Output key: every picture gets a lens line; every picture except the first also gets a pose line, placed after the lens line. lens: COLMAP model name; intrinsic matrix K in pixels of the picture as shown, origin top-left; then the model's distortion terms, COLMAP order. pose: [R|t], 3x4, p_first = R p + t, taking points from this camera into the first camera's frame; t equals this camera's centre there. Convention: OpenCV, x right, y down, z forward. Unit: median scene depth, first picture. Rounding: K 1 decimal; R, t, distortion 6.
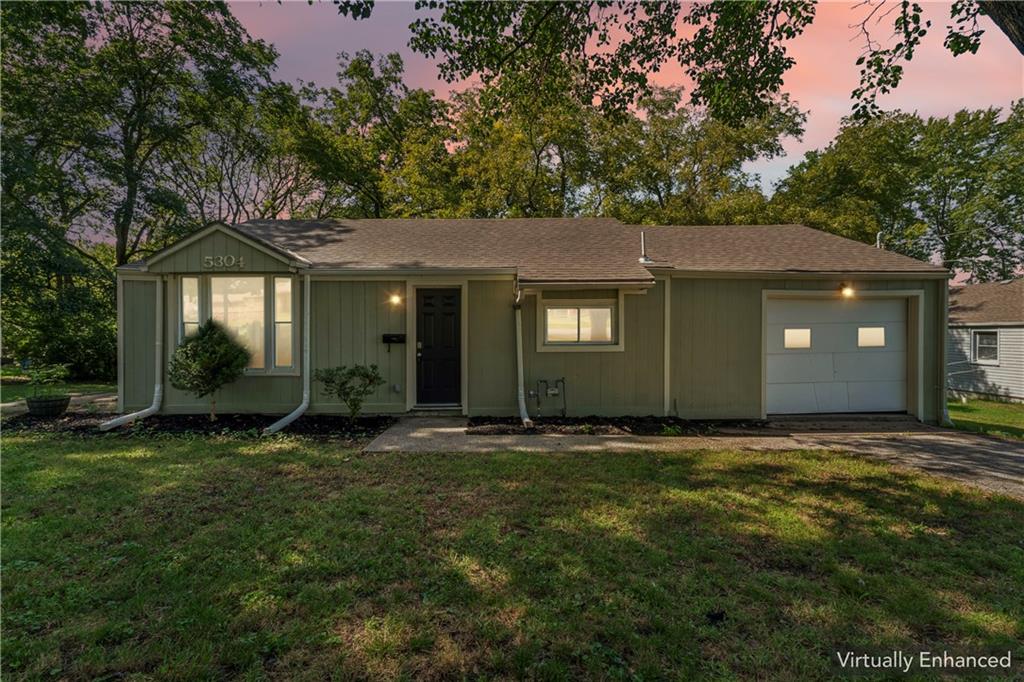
lens RADIAL K [[421.0, 0, 512.0], [0, 421.0, 325.5], [0, 0, 1]] dist [-0.001436, -0.000122]
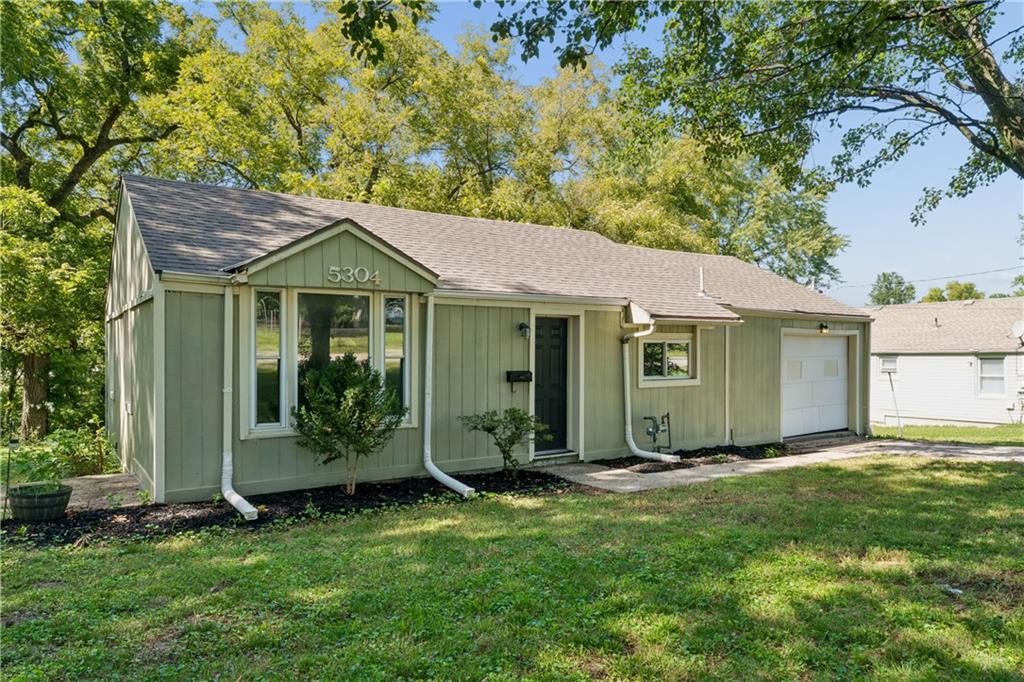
lens RADIAL K [[706.0, 0, 512.0], [0, 706.0, 341.0], [0, 0, 1]] dist [0.005986, 0.001175]
pose [[0.824201, 0.010959, 0.566191, -1.085704], [-0.007313, 0.999935, -0.008709, -0.027081], [-0.566250, 0.003038, 0.824228, -0.154690]]
